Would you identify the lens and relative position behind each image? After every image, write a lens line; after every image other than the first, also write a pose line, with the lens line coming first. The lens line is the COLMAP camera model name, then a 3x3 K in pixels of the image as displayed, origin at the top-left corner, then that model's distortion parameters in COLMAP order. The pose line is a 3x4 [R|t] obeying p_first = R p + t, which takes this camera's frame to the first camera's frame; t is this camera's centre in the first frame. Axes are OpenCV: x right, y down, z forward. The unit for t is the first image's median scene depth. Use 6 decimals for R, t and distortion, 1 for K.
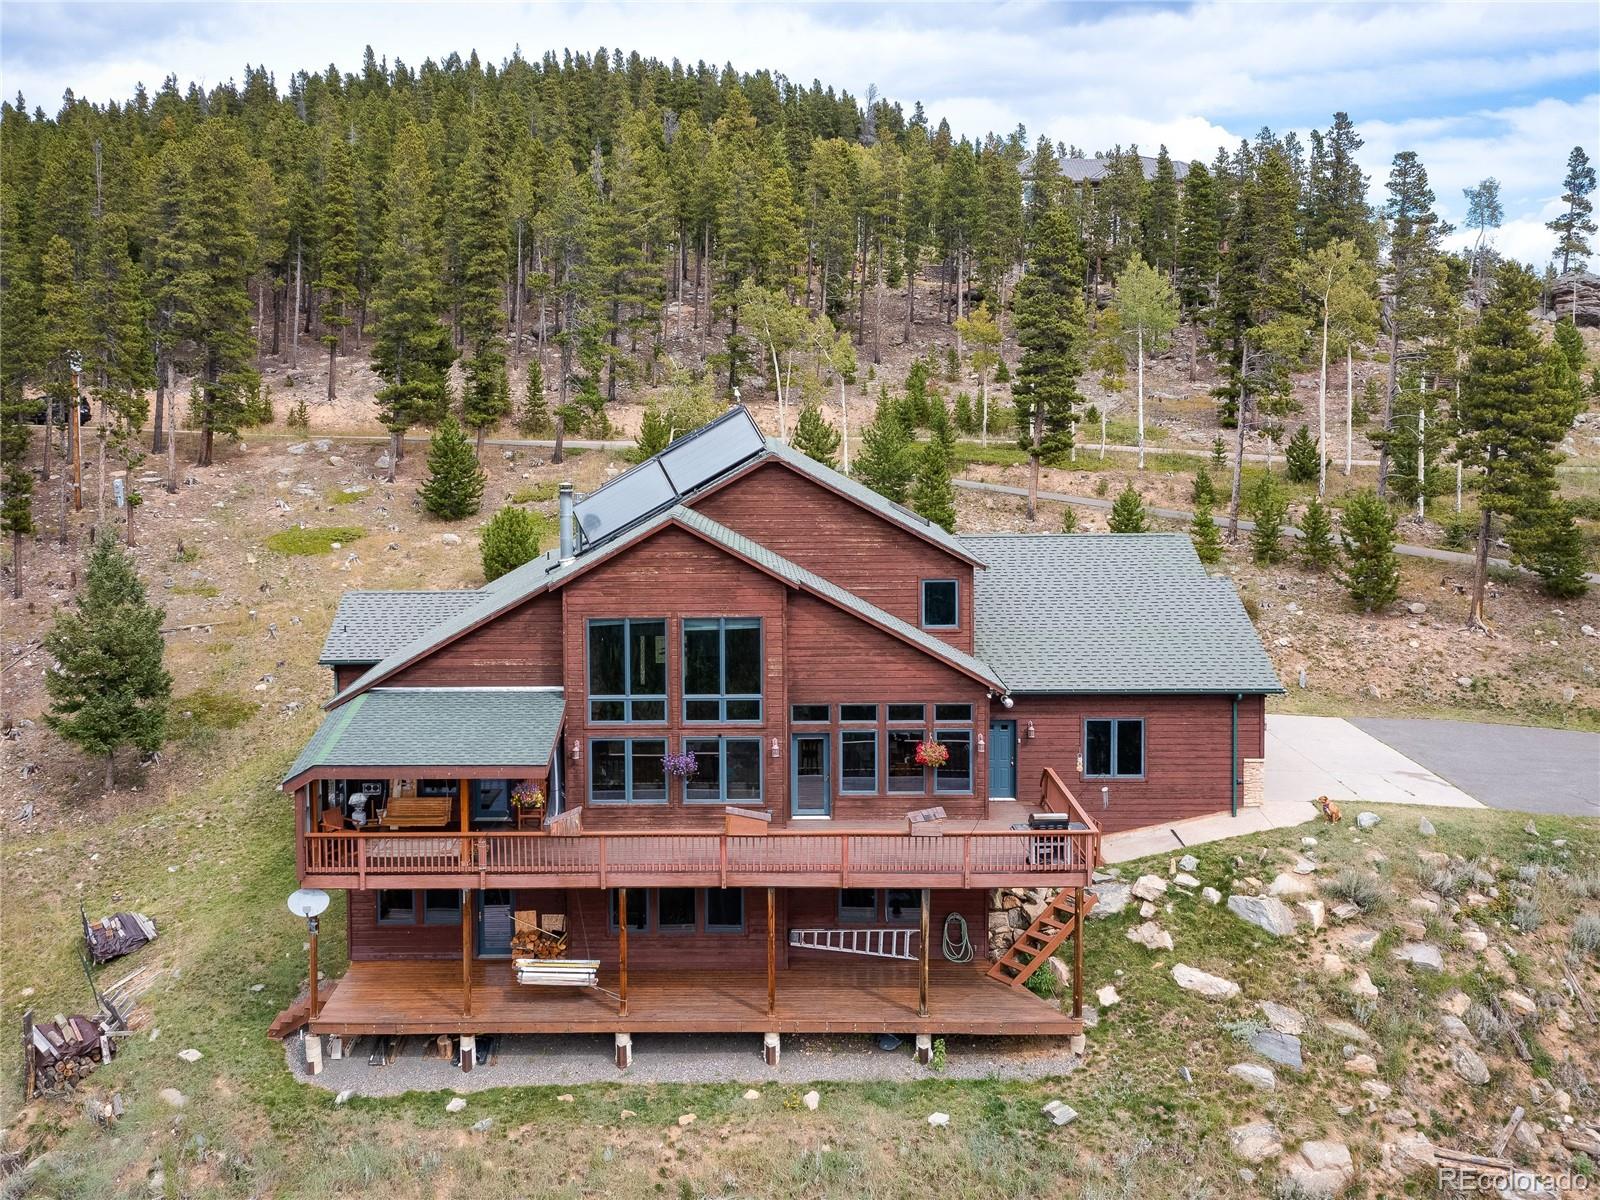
lens RADIAL K [[1454.6, 0, 766.1], [0, 1454.6, 502.7], [0, 0, 1]] dist [0.013024, 0.004580]
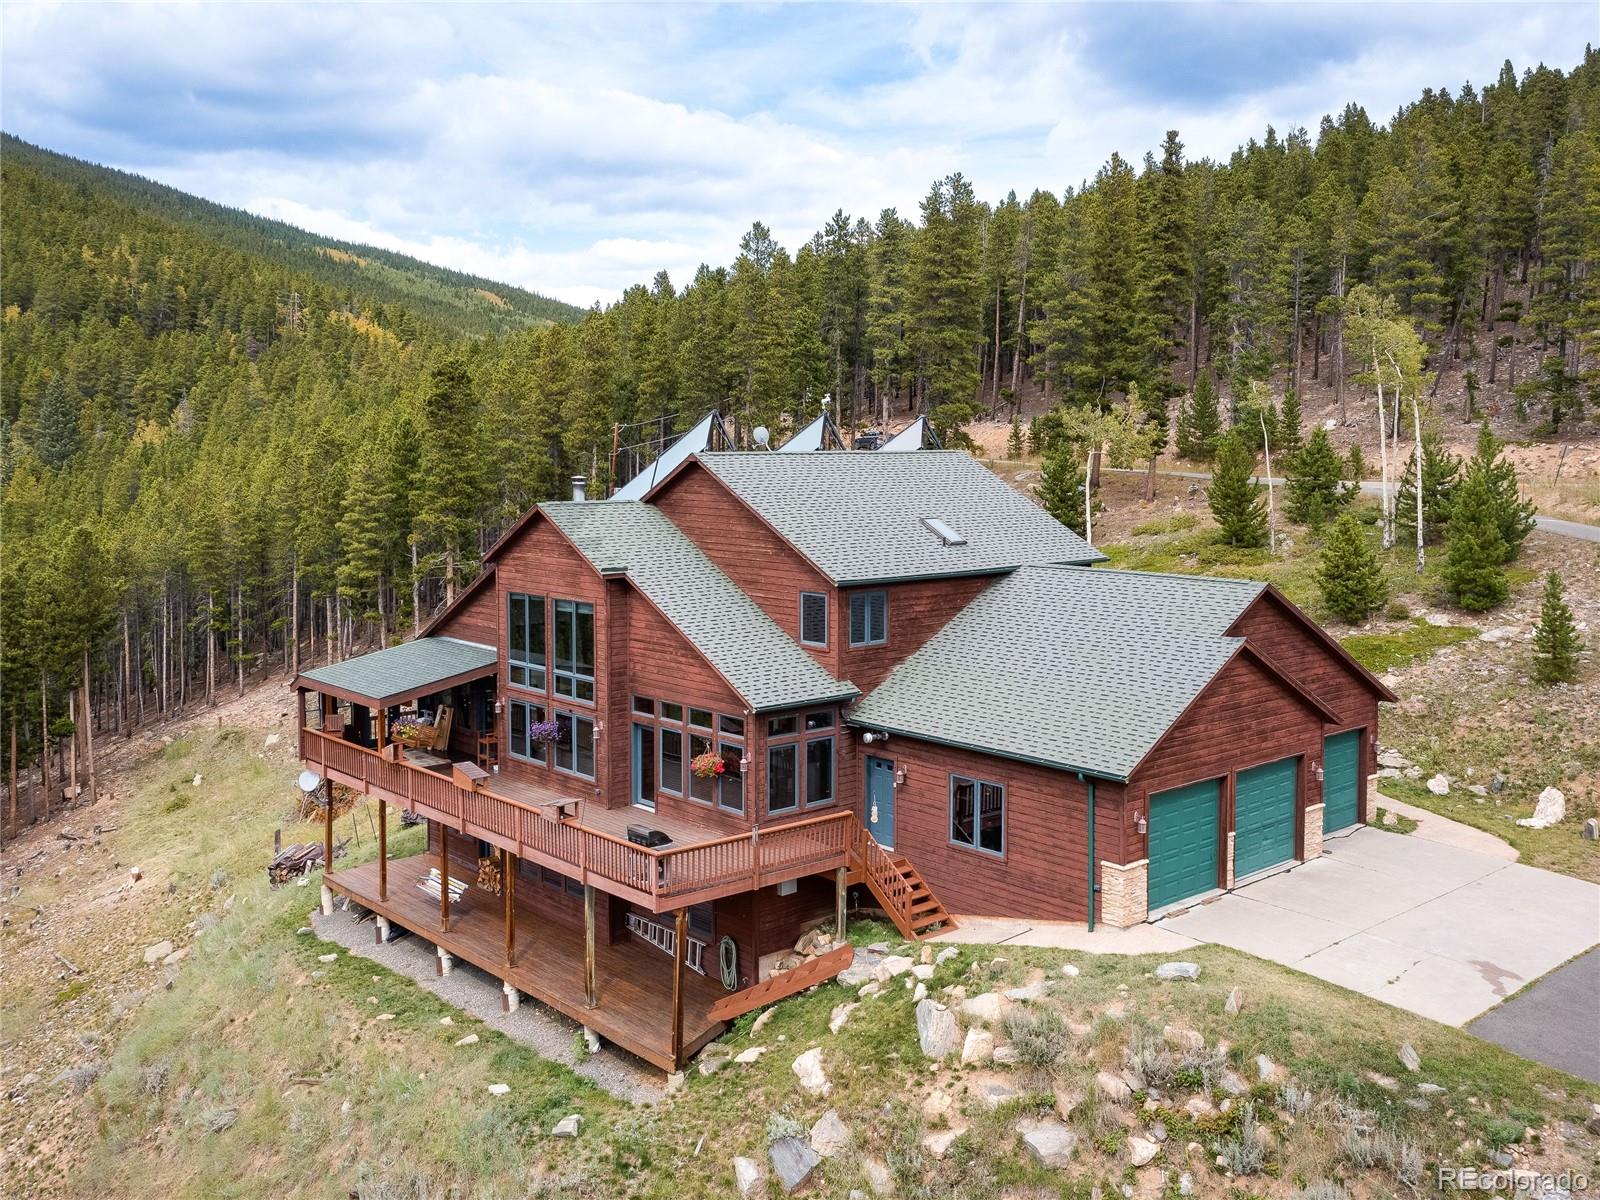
lens RADIAL K [[1463.7, 0, 797.9], [0, 1463.7, 574.6], [0, 0, 1]] dist [0.012531, 0.022673]
pose [[0.674165, 0.077346, -0.734519, 0.867072], [-0.069974, 0.996717, 0.040731, 0.004166], [0.735258, 0.023938, 0.677364, 0.388862]]
